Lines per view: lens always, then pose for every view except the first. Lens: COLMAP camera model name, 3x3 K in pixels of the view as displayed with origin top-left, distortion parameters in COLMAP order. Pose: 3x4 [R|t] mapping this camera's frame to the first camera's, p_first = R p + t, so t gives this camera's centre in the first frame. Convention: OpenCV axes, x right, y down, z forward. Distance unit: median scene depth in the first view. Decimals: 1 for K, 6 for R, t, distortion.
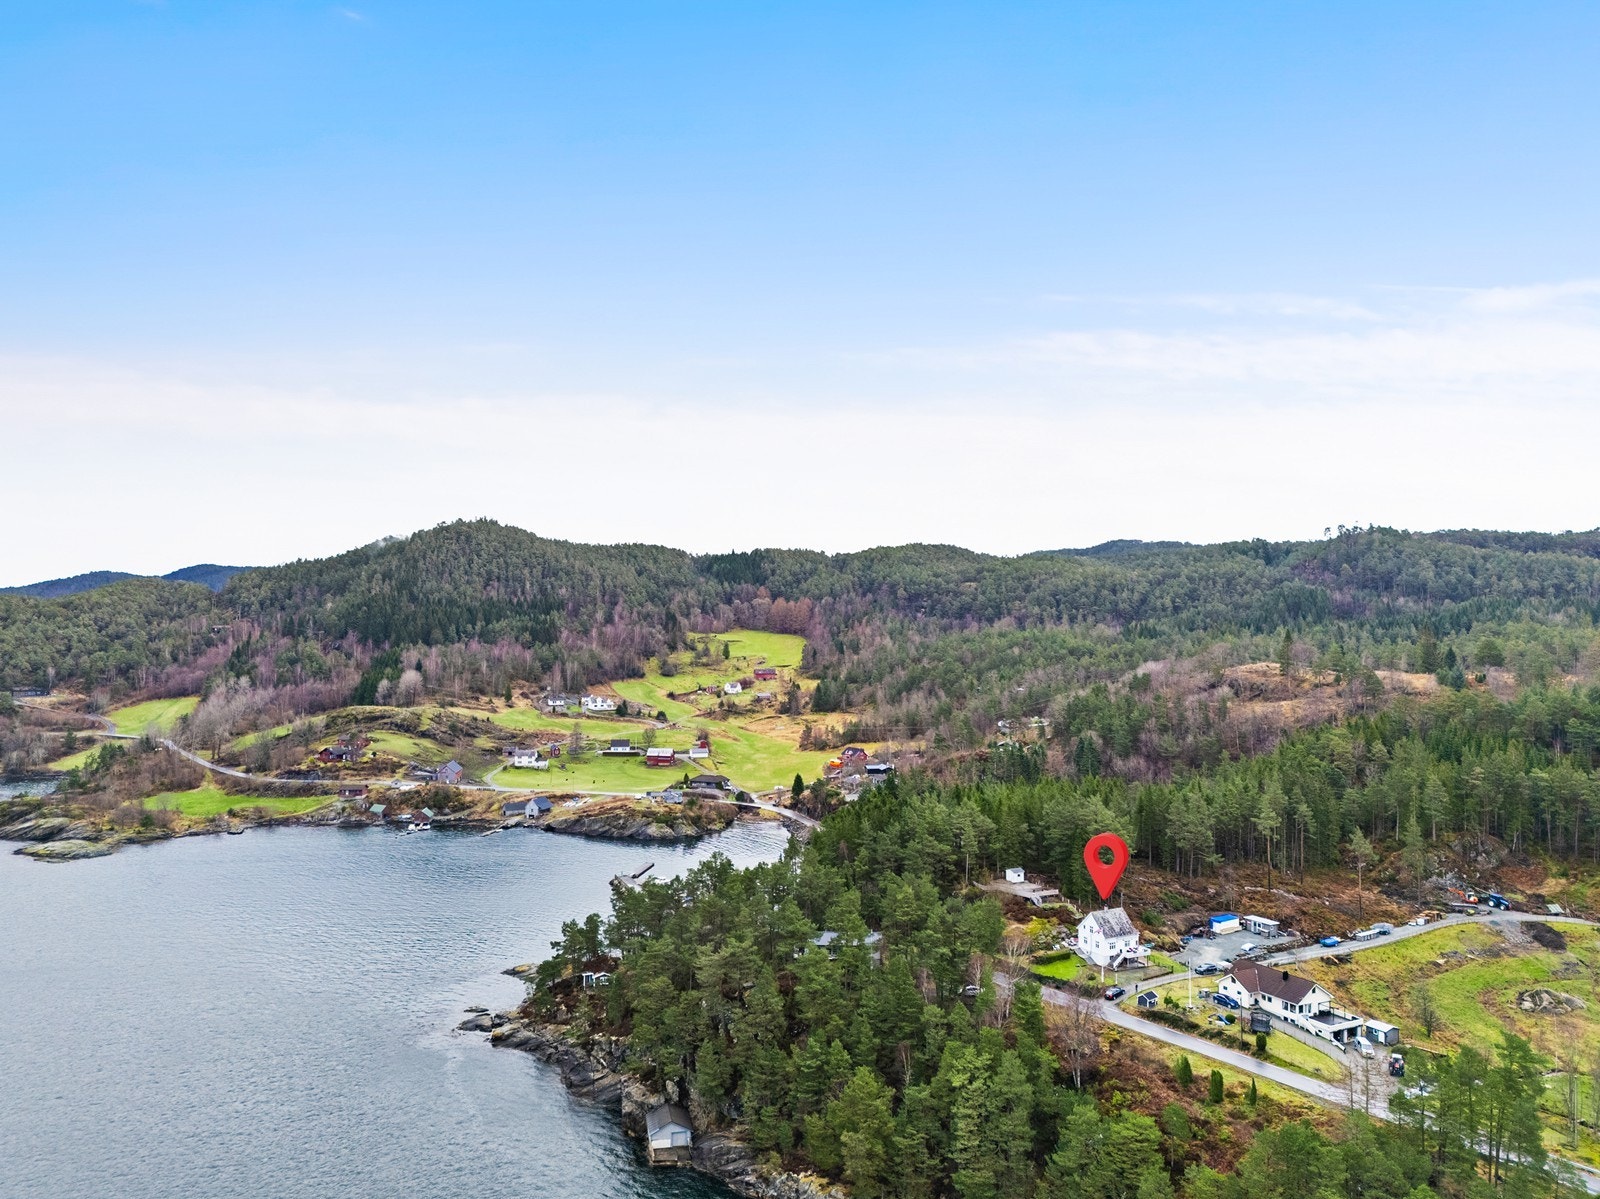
lens RADIAL K [[1174.8, 0, 792.9], [0, 1174.8, 593.8], [0, 0, 1]] dist [0.081868, -0.087269]
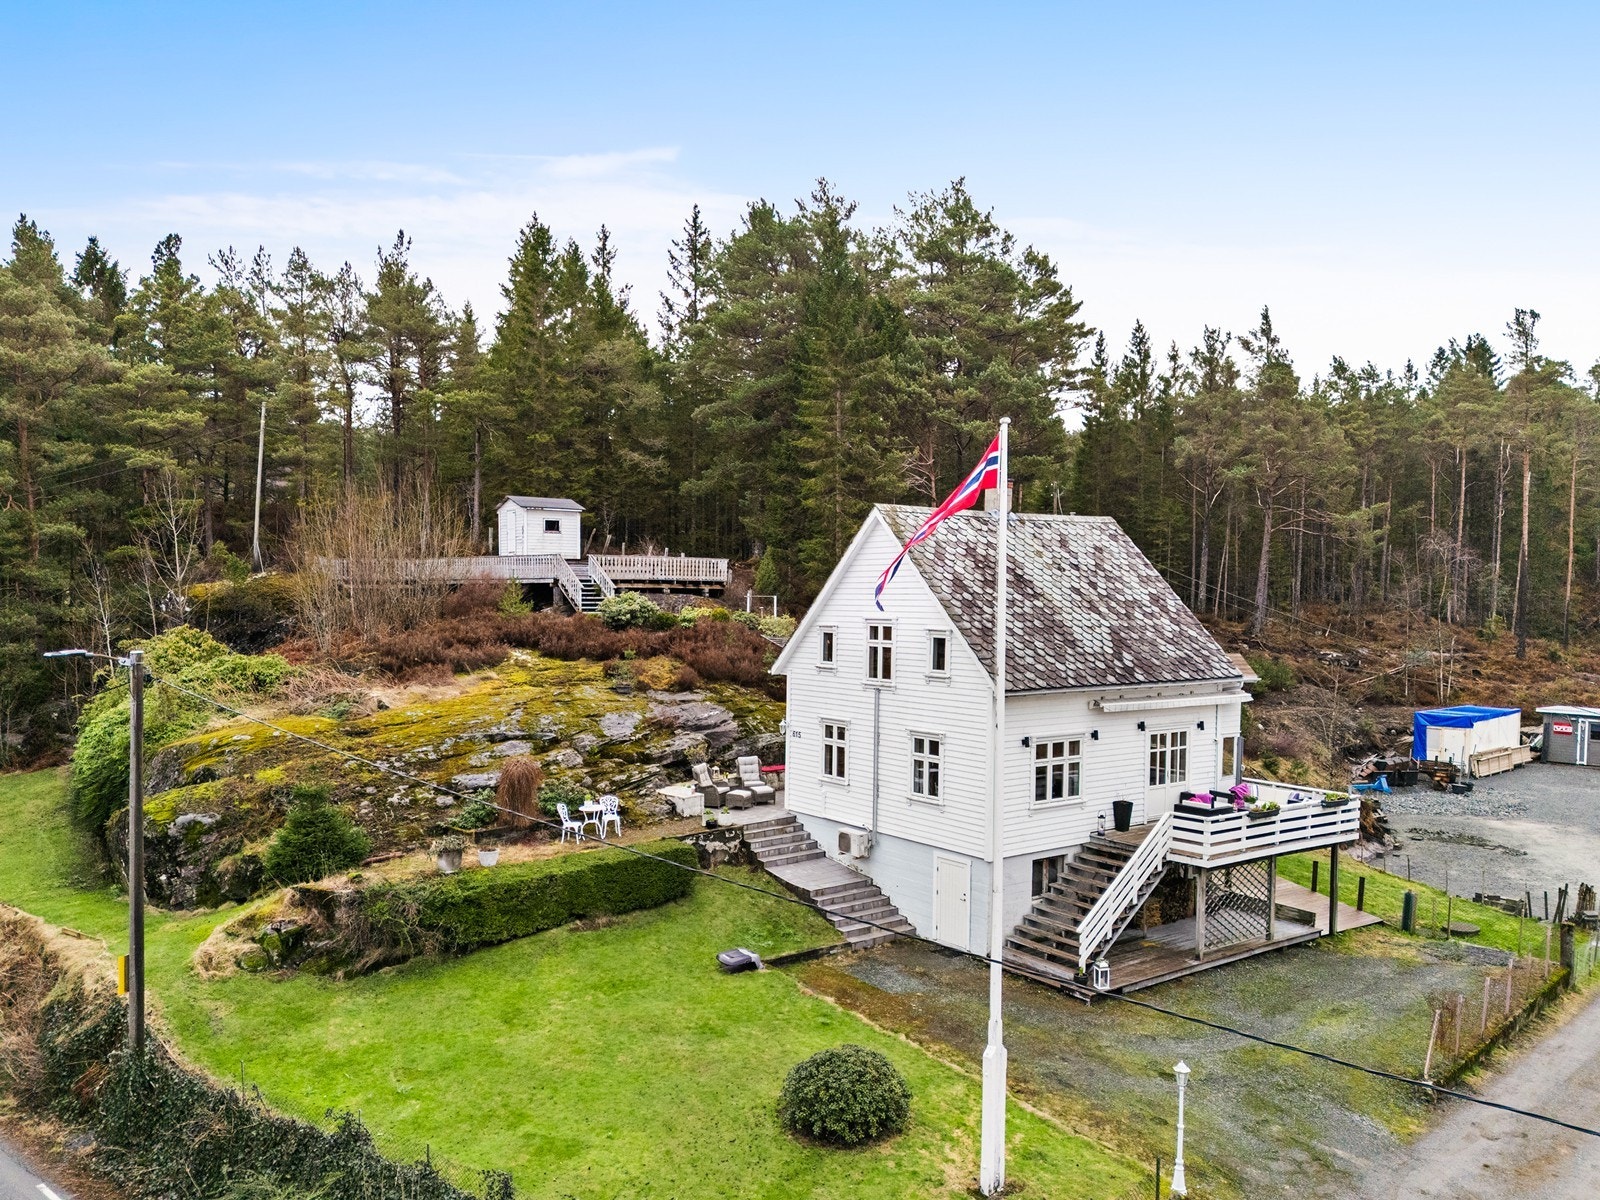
lens RADIAL K [[1196.1, 0, 816.5], [0, 1196.1, 607.4], [0, 0, 1]] dist [0.089248, -0.090852]
pose [[0.986965, -0.000086, 0.160935, 0.206885], [-0.004302, 0.999628, 0.026915, 0.251877], [-0.160877, -0.027257, 0.986598, 0.808122]]
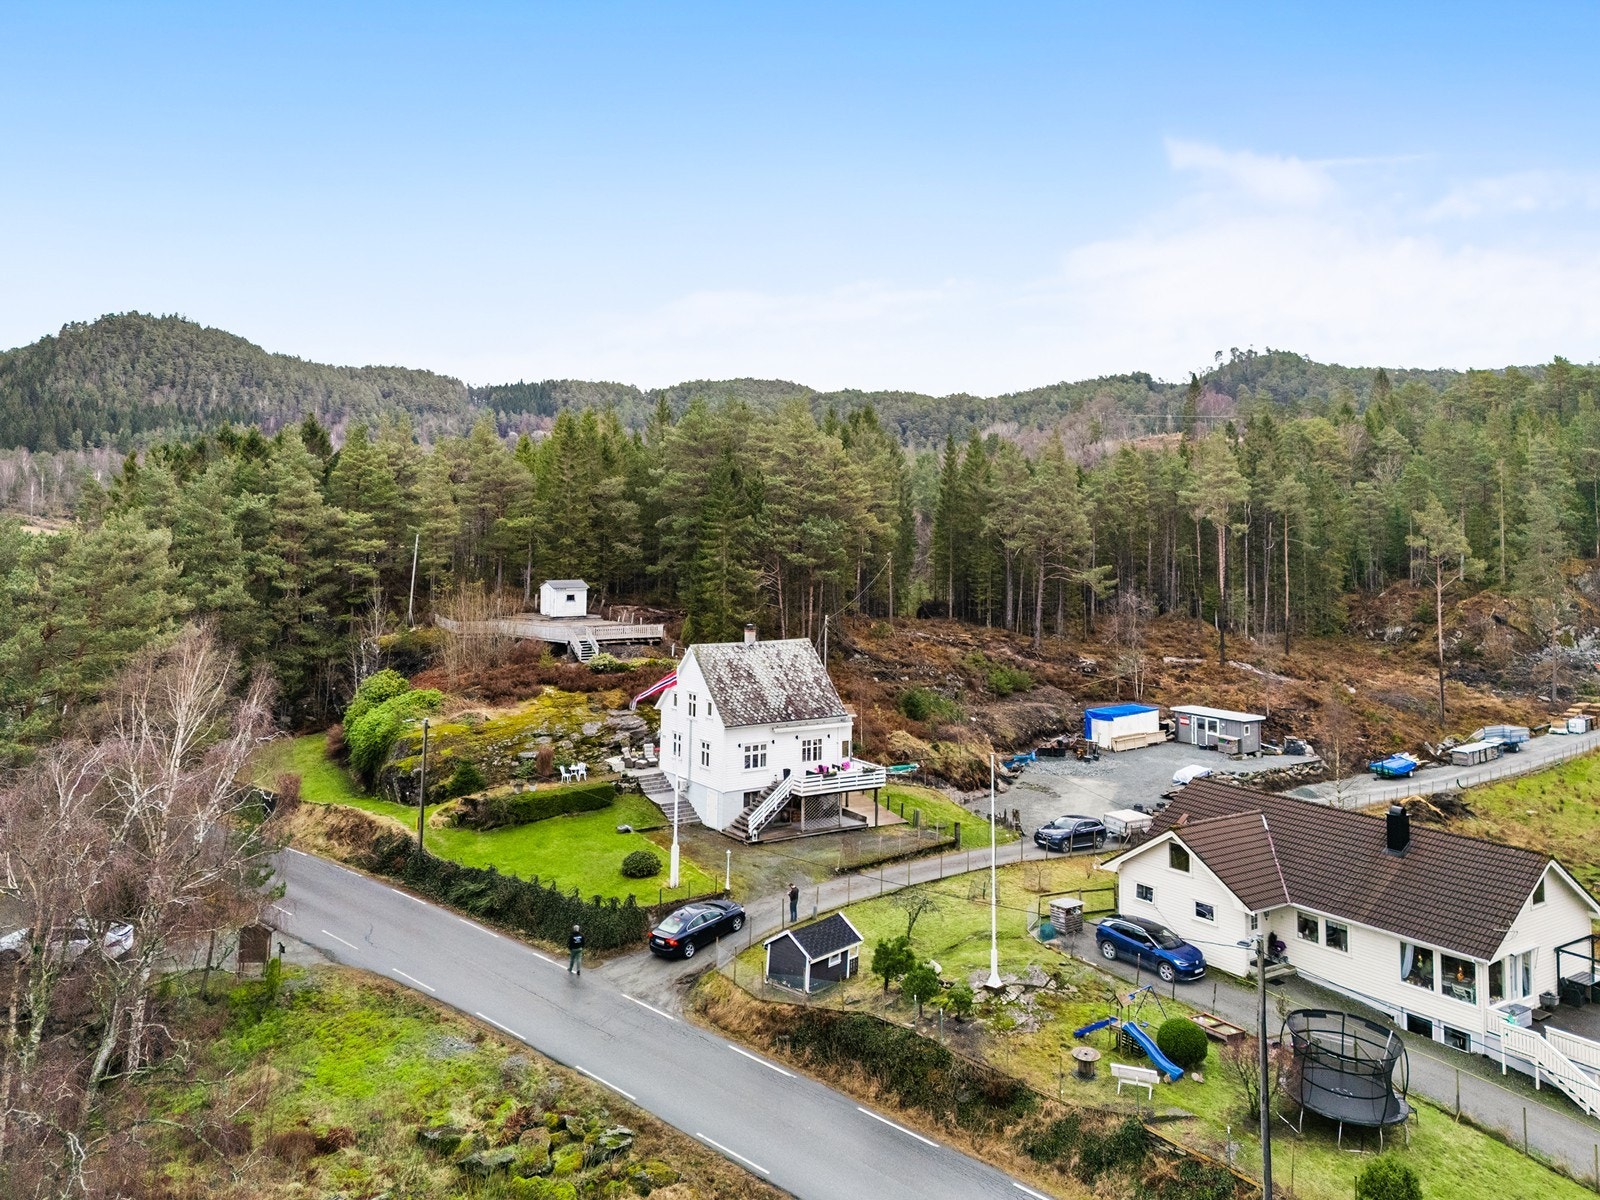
lens RADIAL K [[1219.9, 0, 795.7], [0, 1219.9, 439.6], [0, 0, 1]] dist [0.072957, -0.085630]
pose [[0.994124, 0.017158, 0.106881, 0.223012], [-0.011655, 0.998584, -0.051905, 0.213416], [-0.107621, 0.050354, 0.992916, 0.637102]]
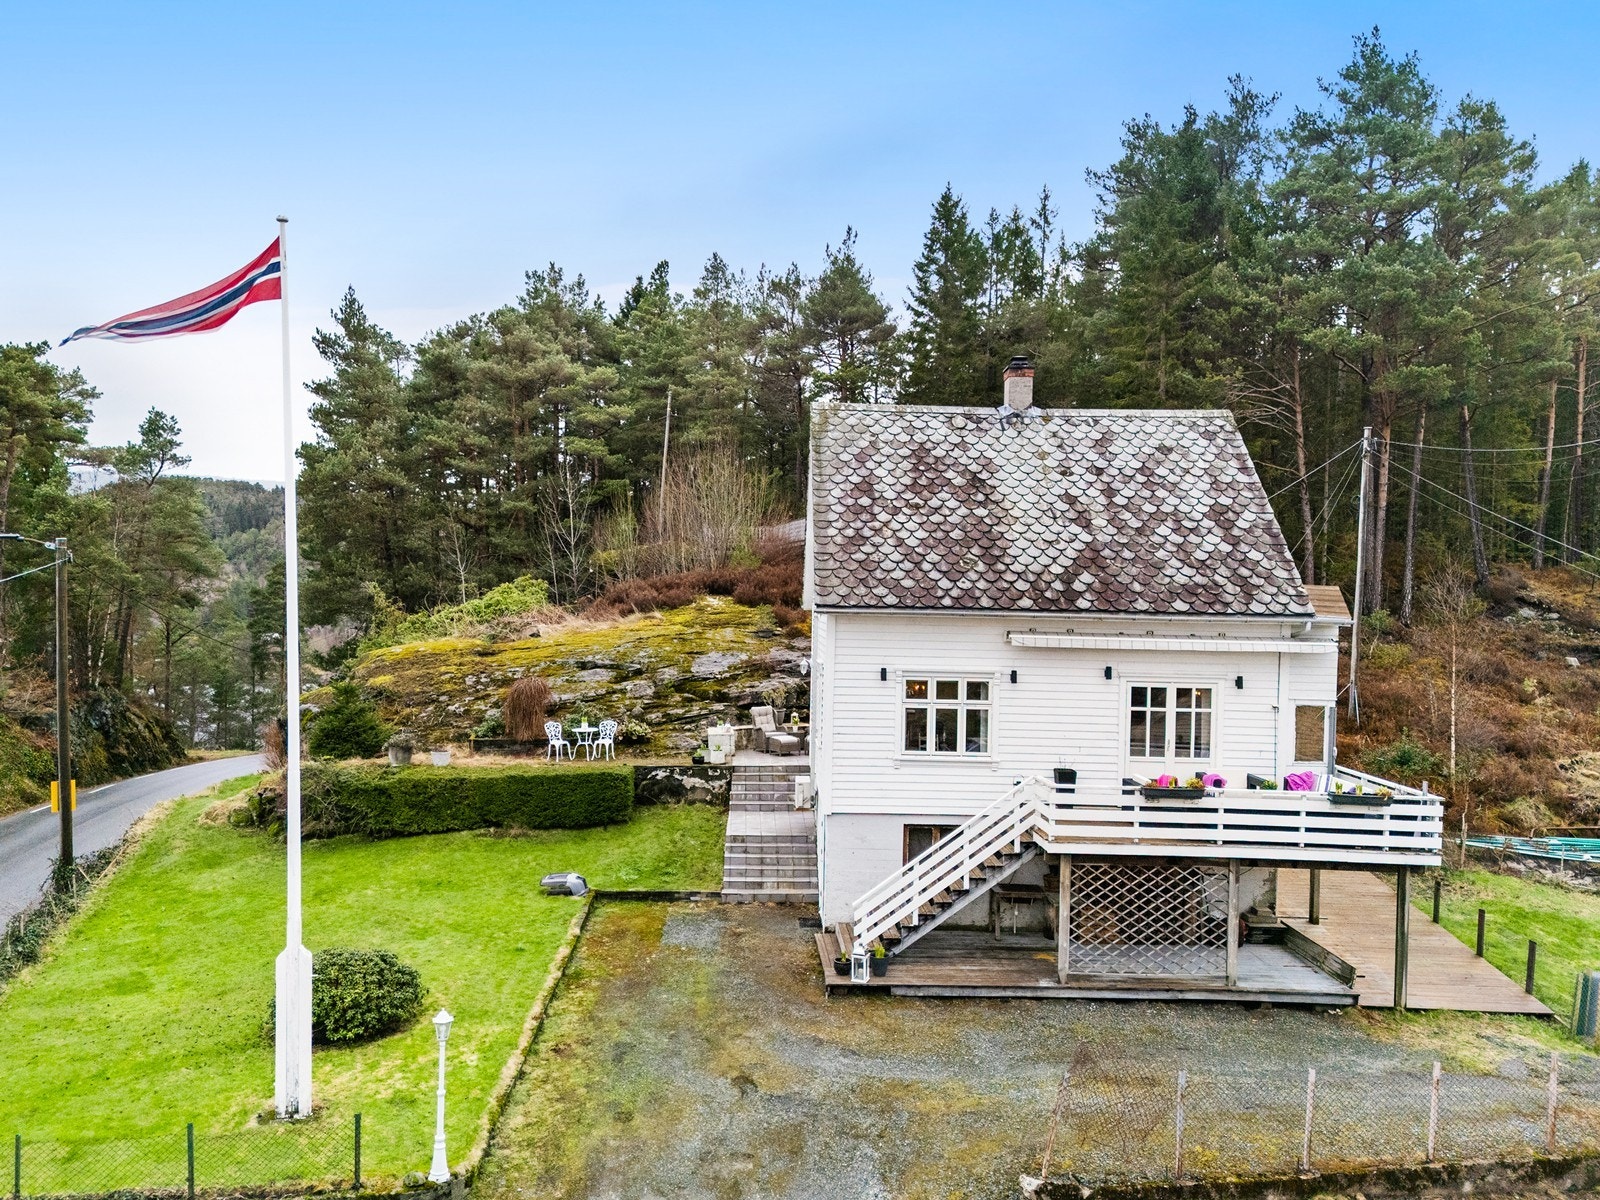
lens RADIAL K [[1196.1, 0, 816.5], [0, 1196.1, 607.4], [0, 0, 1]] dist [0.089248, -0.090852]
pose [[0.898230, 0.016038, -0.439234, 0.271614], [-0.009576, 0.999811, 0.016924, 0.259898], [0.439422, -0.010996, 0.898213, 0.829637]]
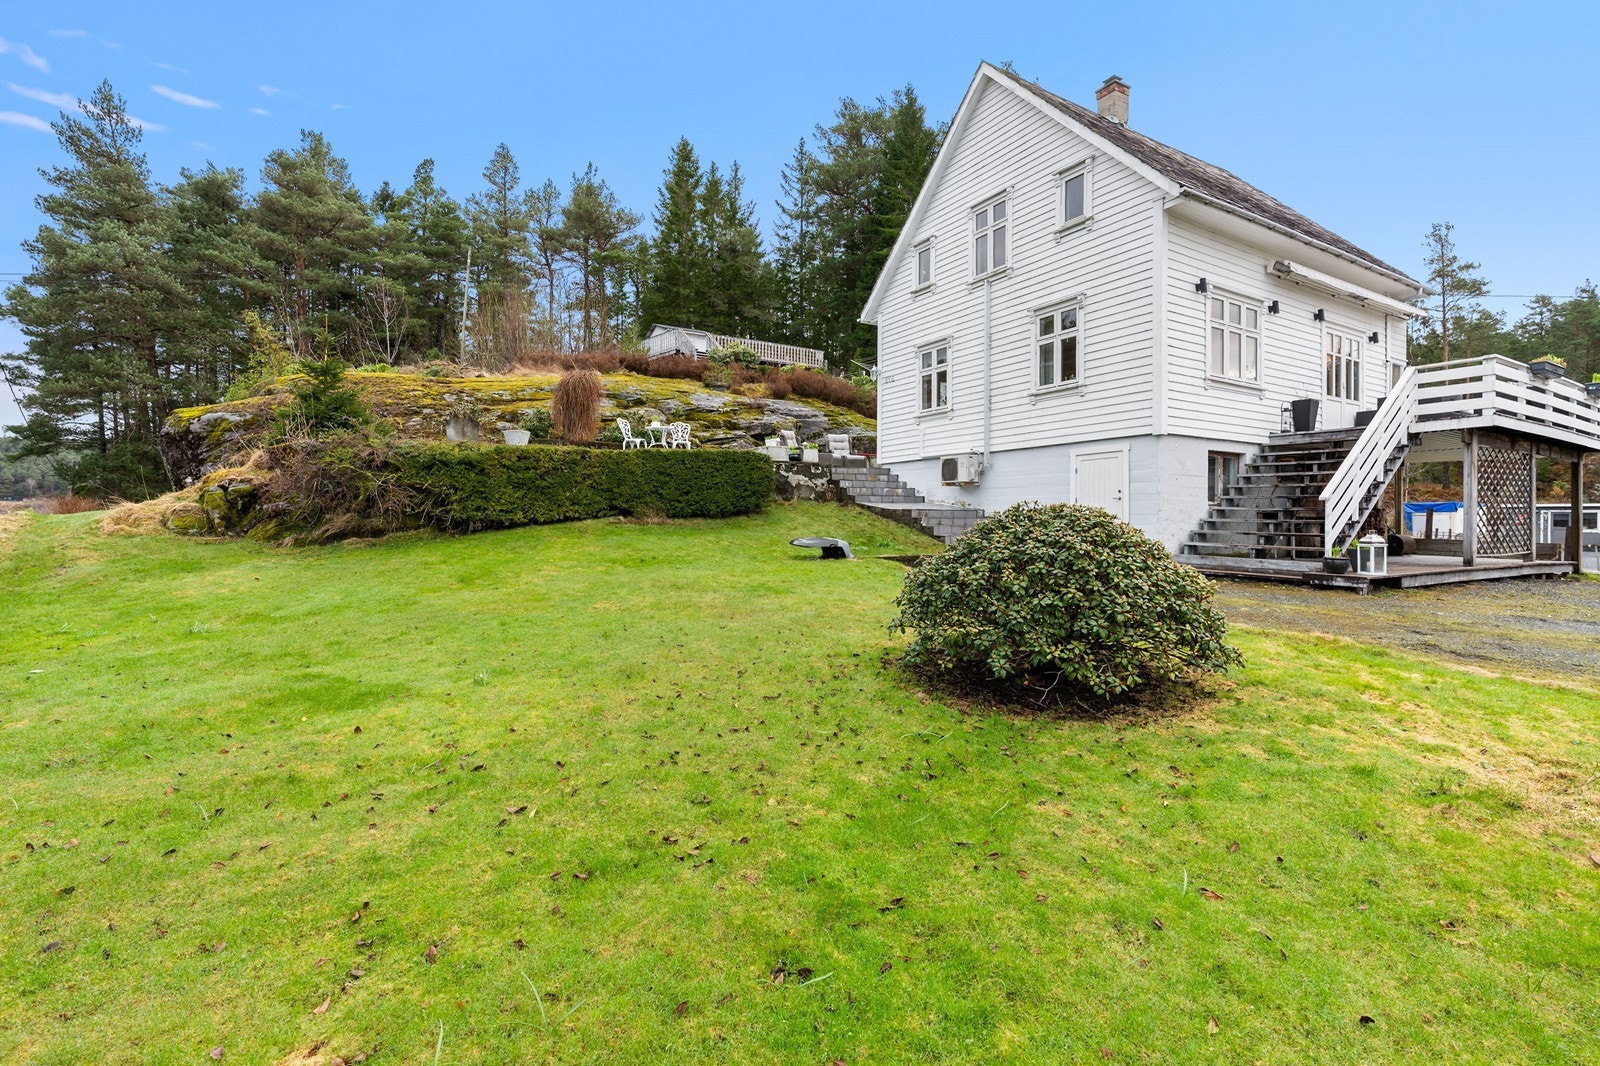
lens RADIAL K [[725.5, 0, 807.3], [0, 725.5, 513.4], [0, 0, 1]] dist [-0.000584, 0.000133]
pose [[0.998660, -0.001476, 0.051724, 0.213187], [0.001367, 0.999997, 0.002134, 0.279920], [-0.051727, -0.002060, 0.998659, 0.859934]]
